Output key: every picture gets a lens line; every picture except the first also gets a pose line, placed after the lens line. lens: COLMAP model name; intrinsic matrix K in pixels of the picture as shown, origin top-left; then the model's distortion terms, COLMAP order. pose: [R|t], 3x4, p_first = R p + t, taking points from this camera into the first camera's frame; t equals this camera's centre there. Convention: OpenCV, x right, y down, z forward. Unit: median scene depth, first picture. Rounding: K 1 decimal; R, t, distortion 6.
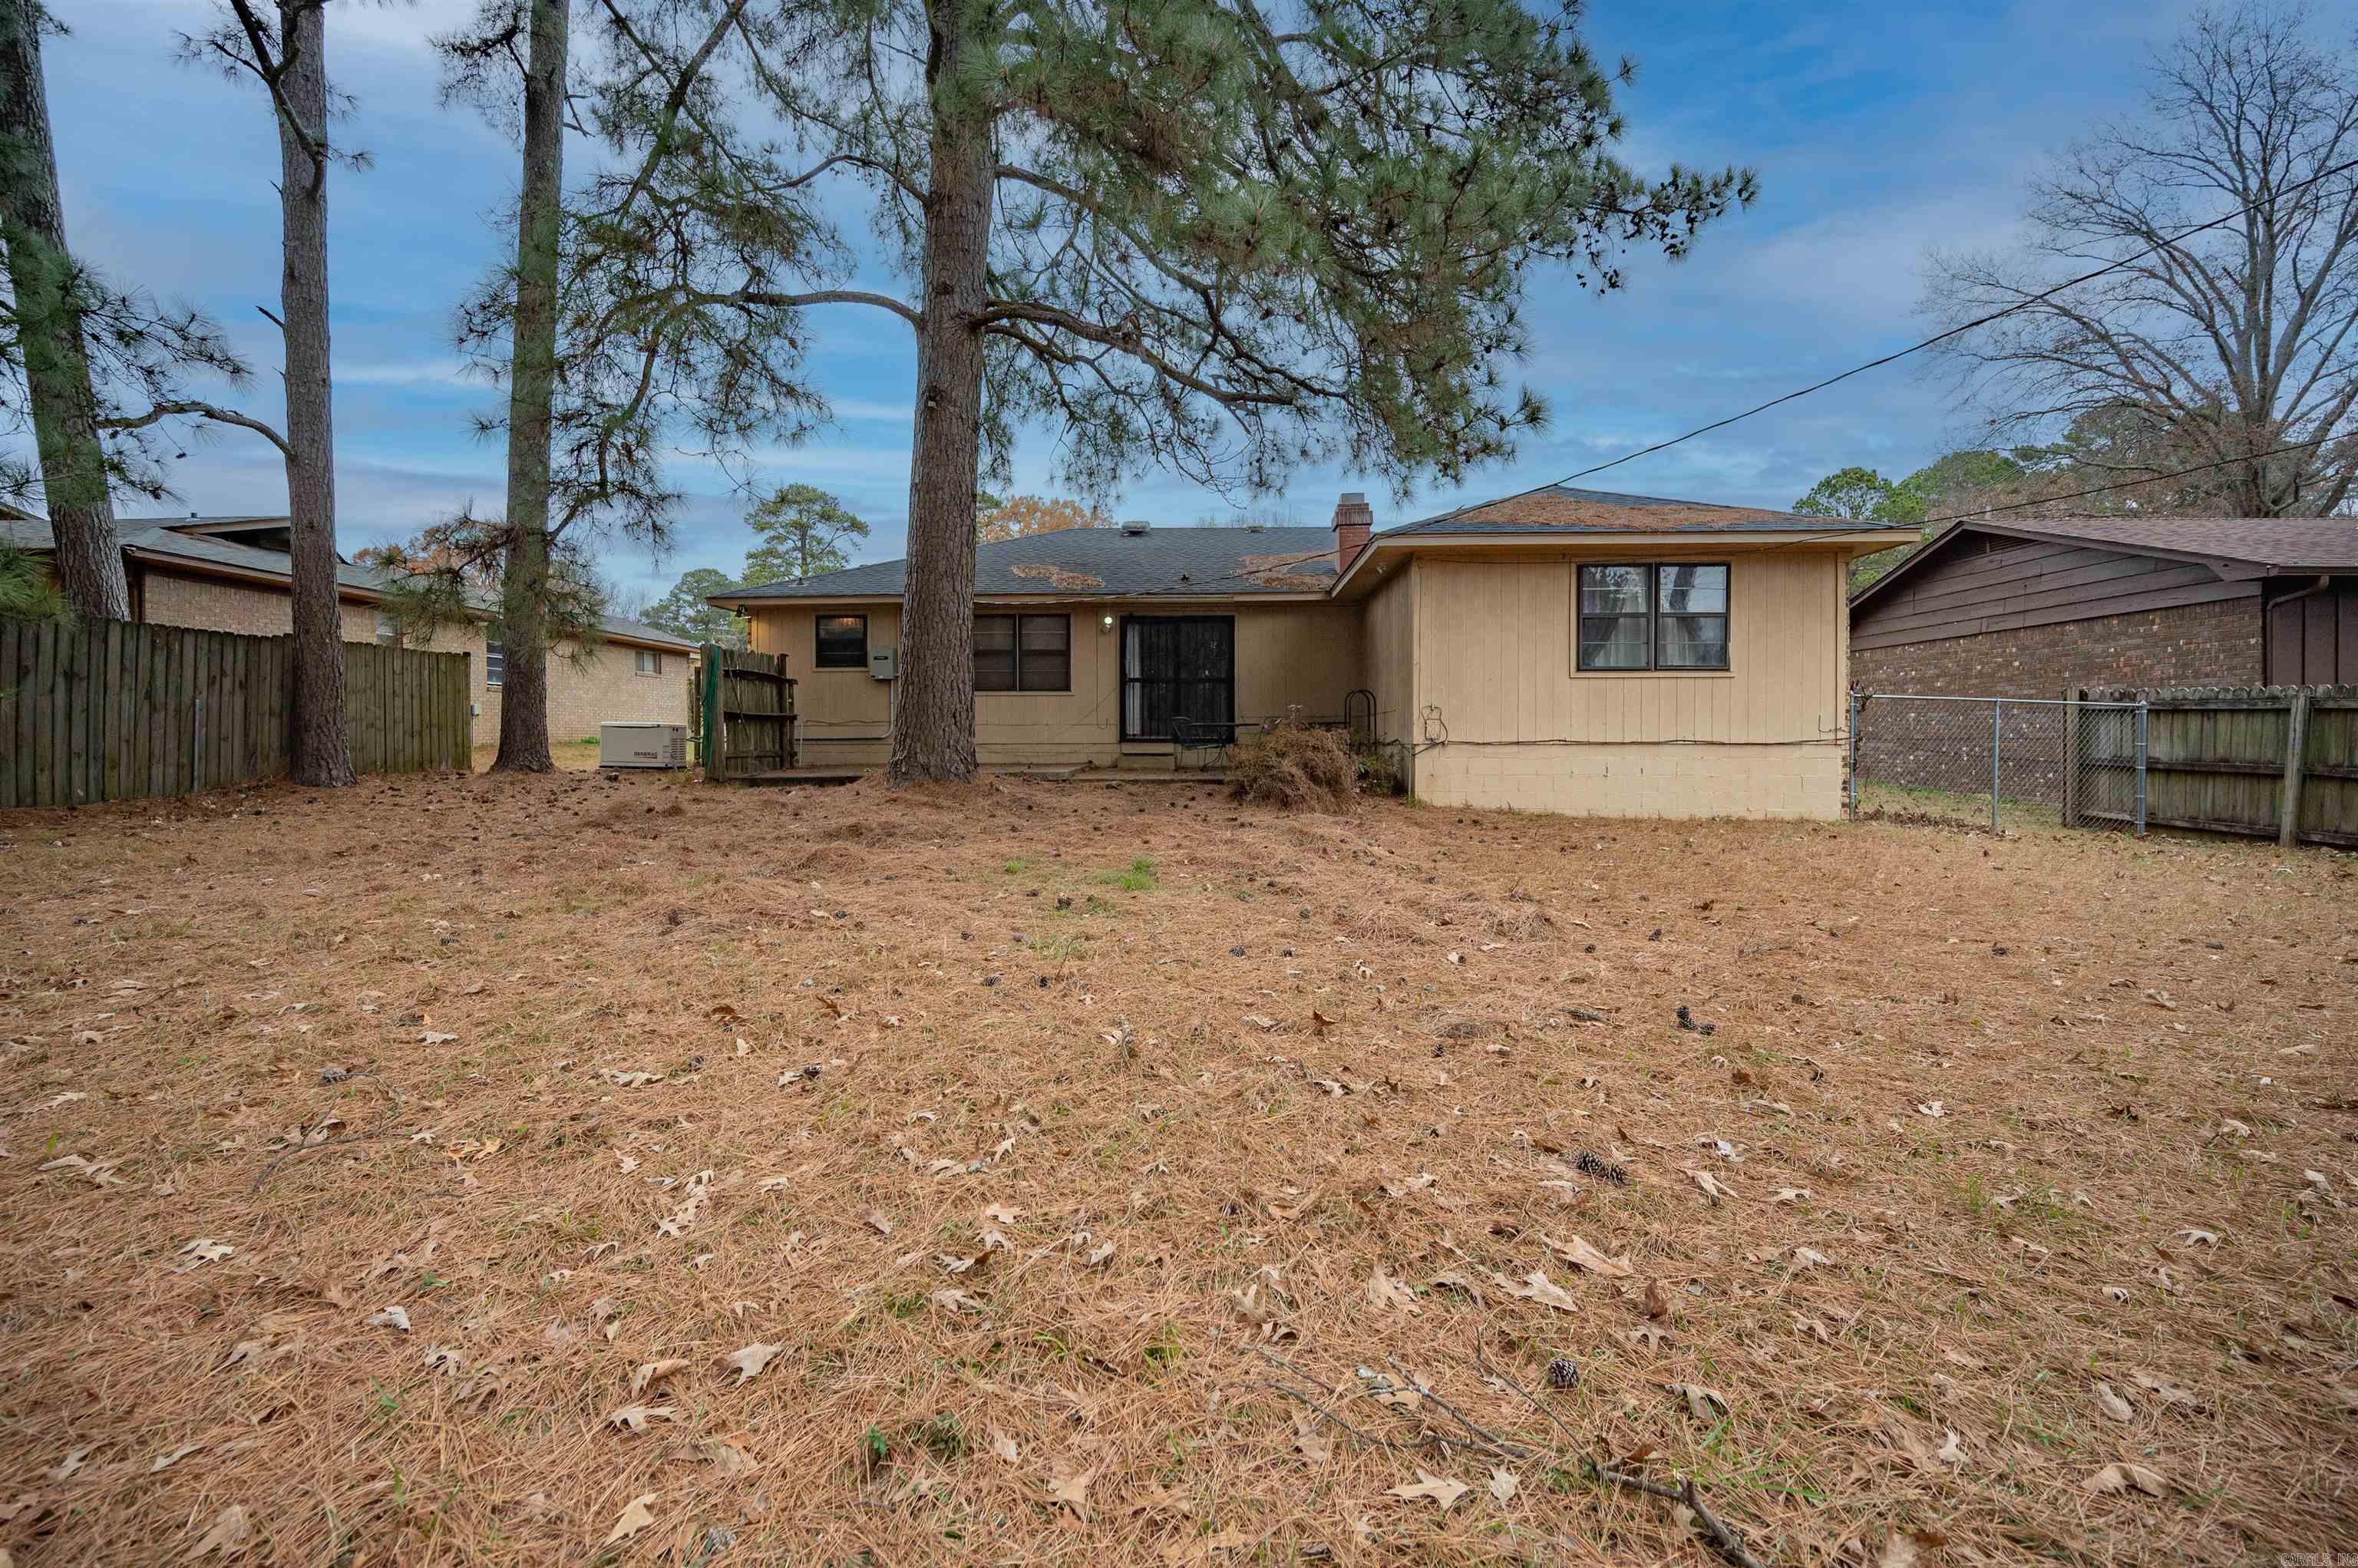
lens RADIAL K [[955.9, 0, 1188.9], [0, 955.9, 766.0], [0, 0, 1]] dist [-0.001807, 0.000097]
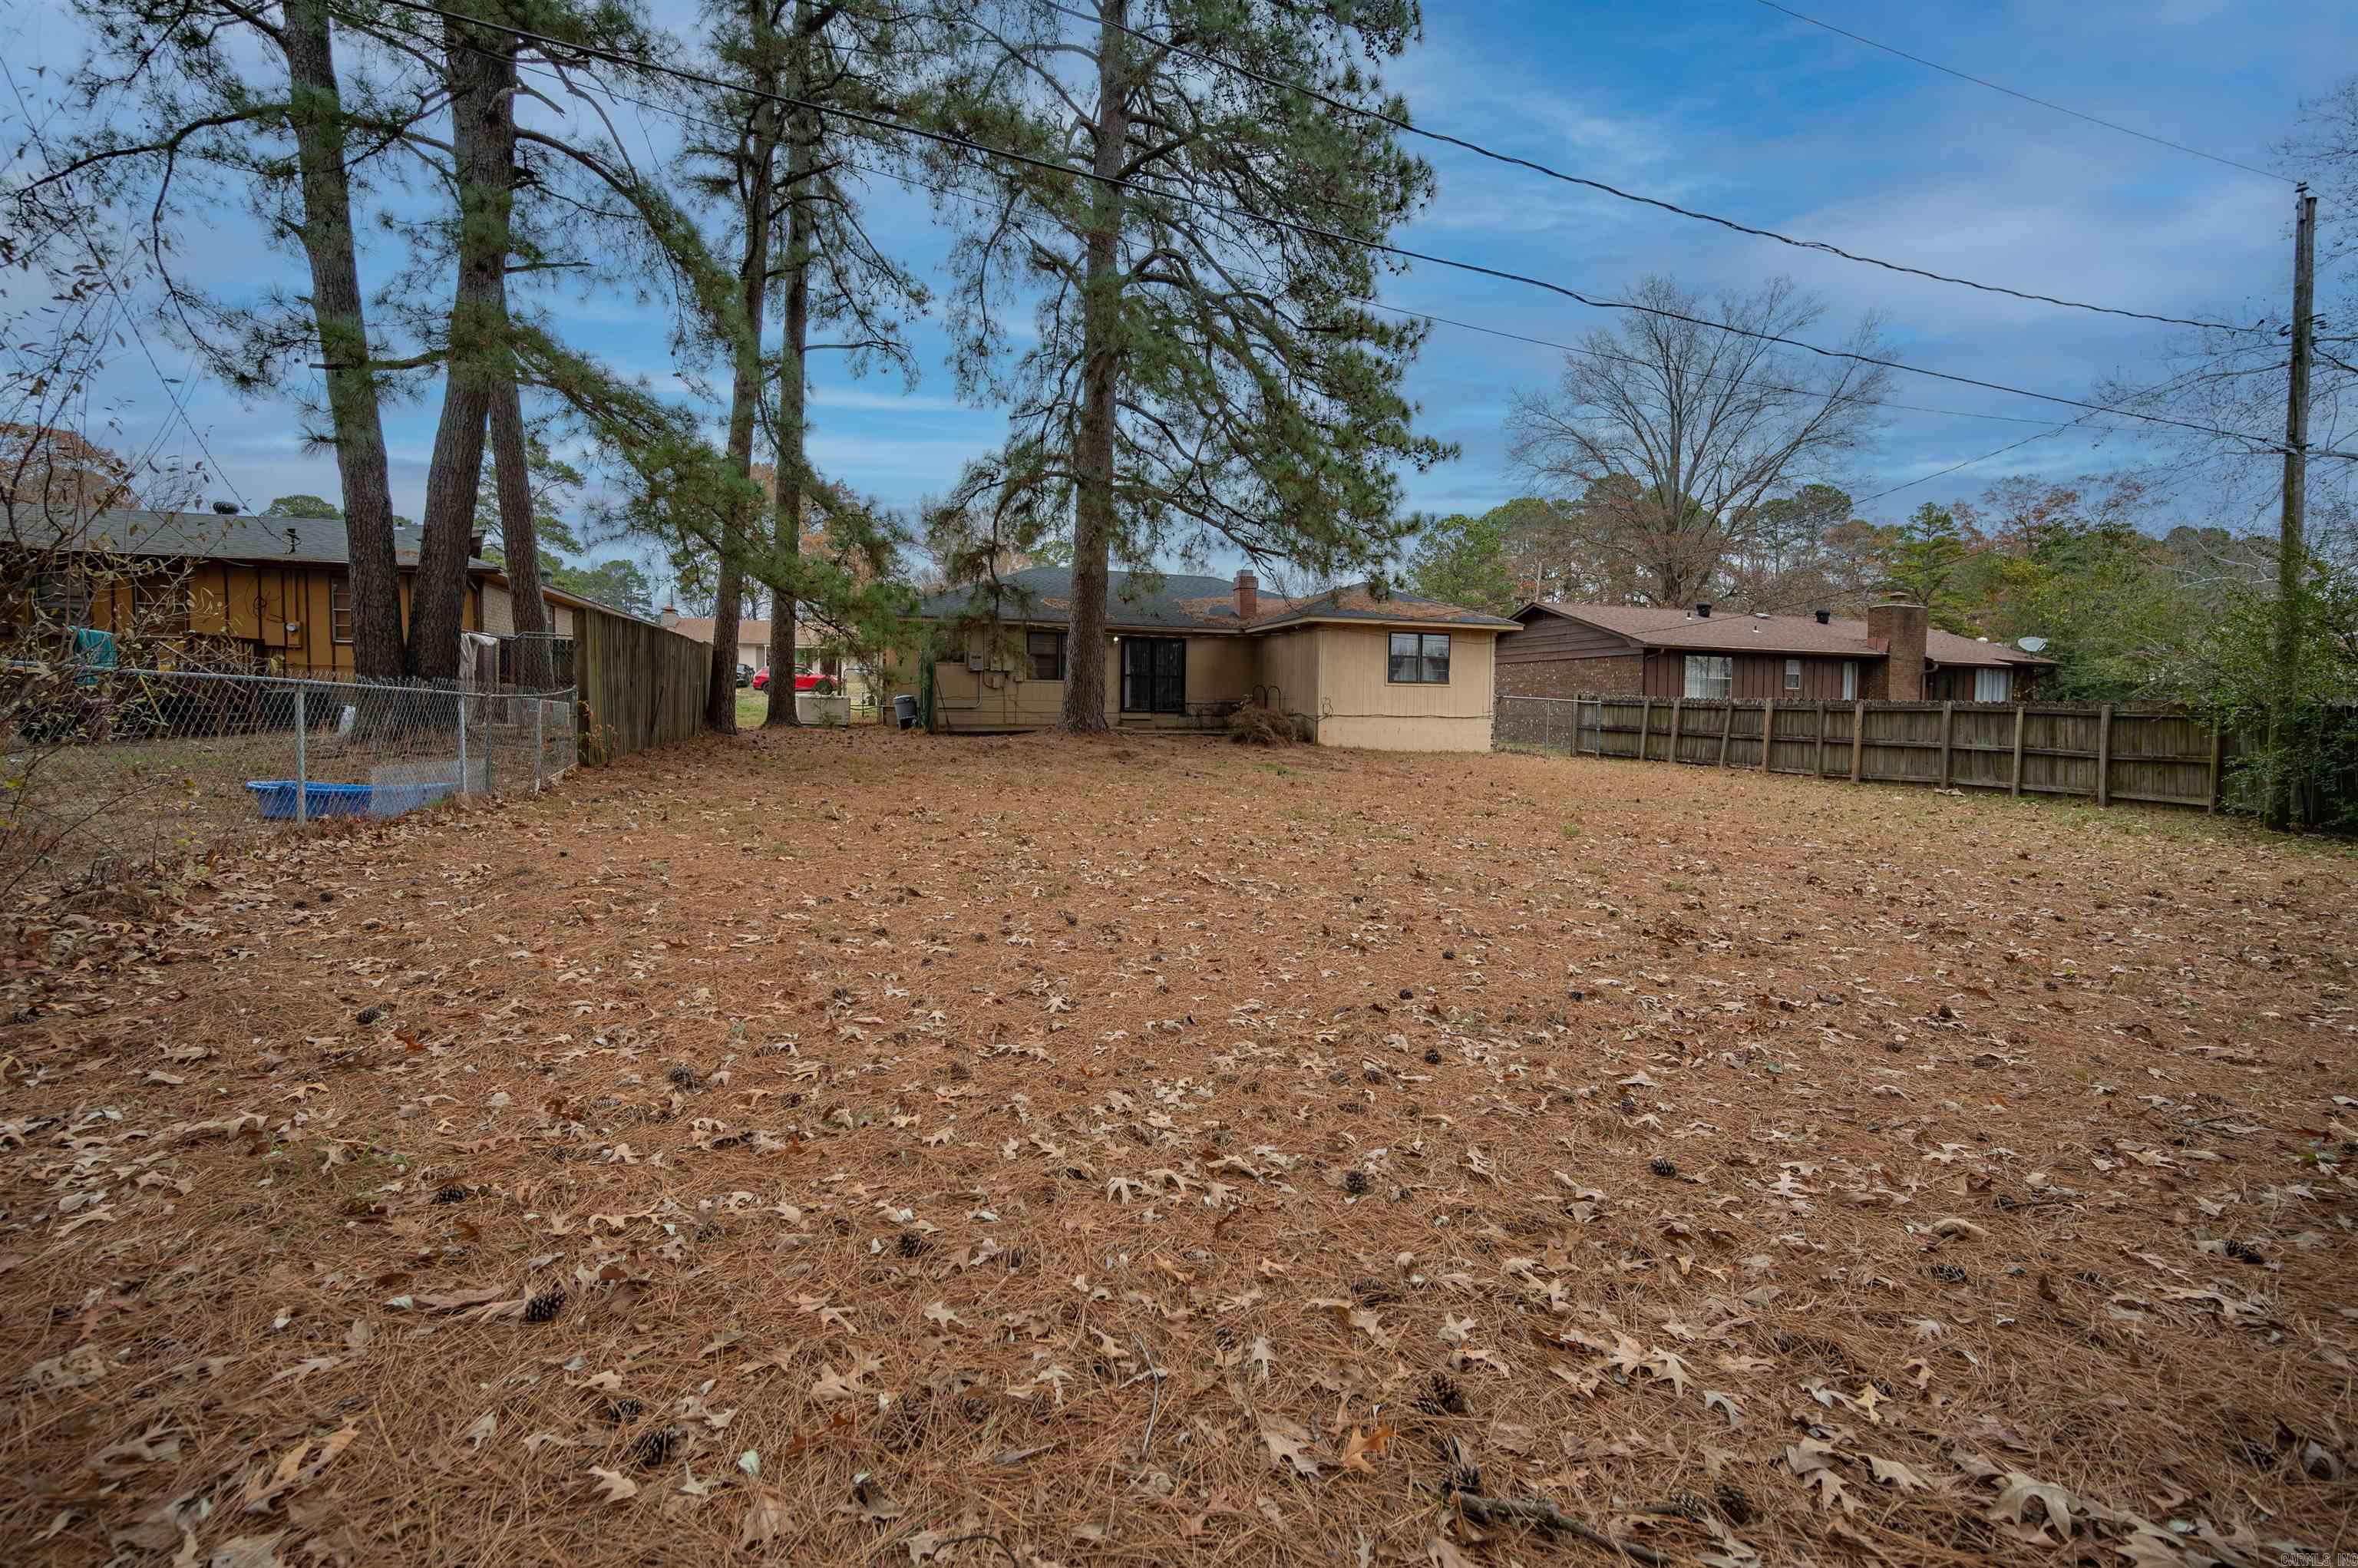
lens RADIAL K [[955.9, 0, 1170.6], [0, 955.9, 786.4], [0, 0, 1]] dist [-0.001807, 0.000097]
pose [[0.942896, -0.013478, 0.332814, -0.733956], [-0.005036, 0.998490, 0.054702, 0.017737], [-0.333048, -0.053254, 0.941405, -0.821760]]
